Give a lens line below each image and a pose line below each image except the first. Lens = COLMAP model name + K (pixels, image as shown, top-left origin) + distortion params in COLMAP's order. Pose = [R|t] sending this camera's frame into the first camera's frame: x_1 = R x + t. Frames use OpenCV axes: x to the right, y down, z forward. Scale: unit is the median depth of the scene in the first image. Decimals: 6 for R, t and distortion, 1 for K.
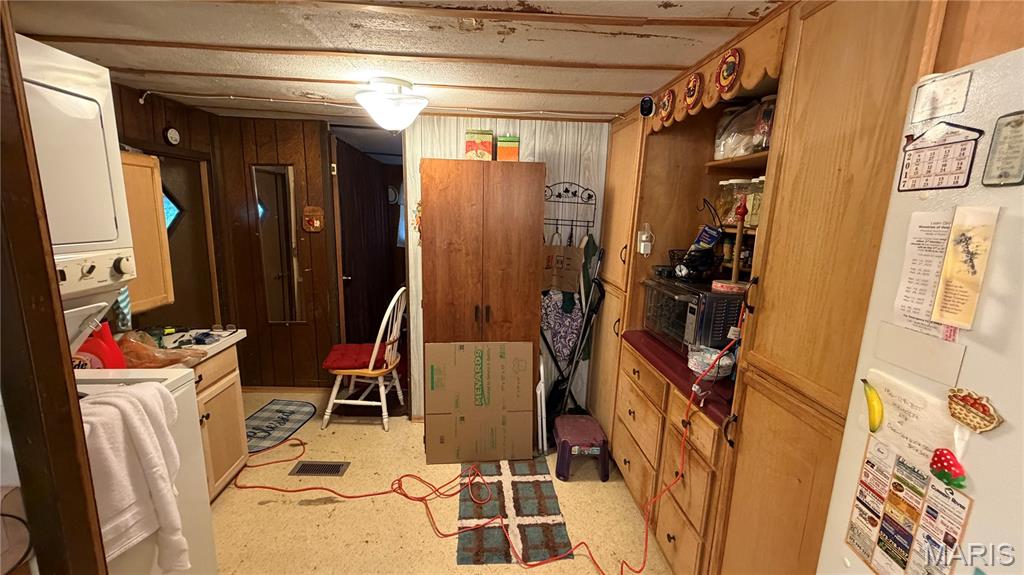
lens RADIAL K [[407.8, 0, 508.9], [0, 407.8, 289.2], [0, 0, 1]] dist [0.002196, 0.000073]
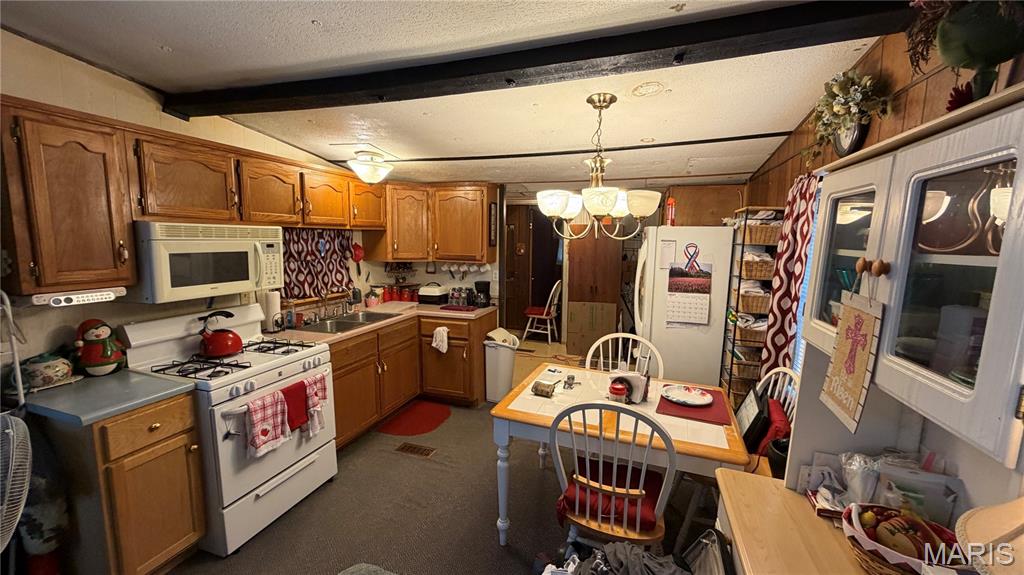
lens RADIAL K [[407.8, 0, 511.1], [0, 407.8, 290.1], [0, 0, 1]] dist [0.002196, 0.000073]
pose [[0.933467, 0.028234, -0.357550, 0.287750], [-0.050152, 0.997378, -0.052174, 0.183581], [0.355139, 0.066635, 0.932435, -1.168777]]
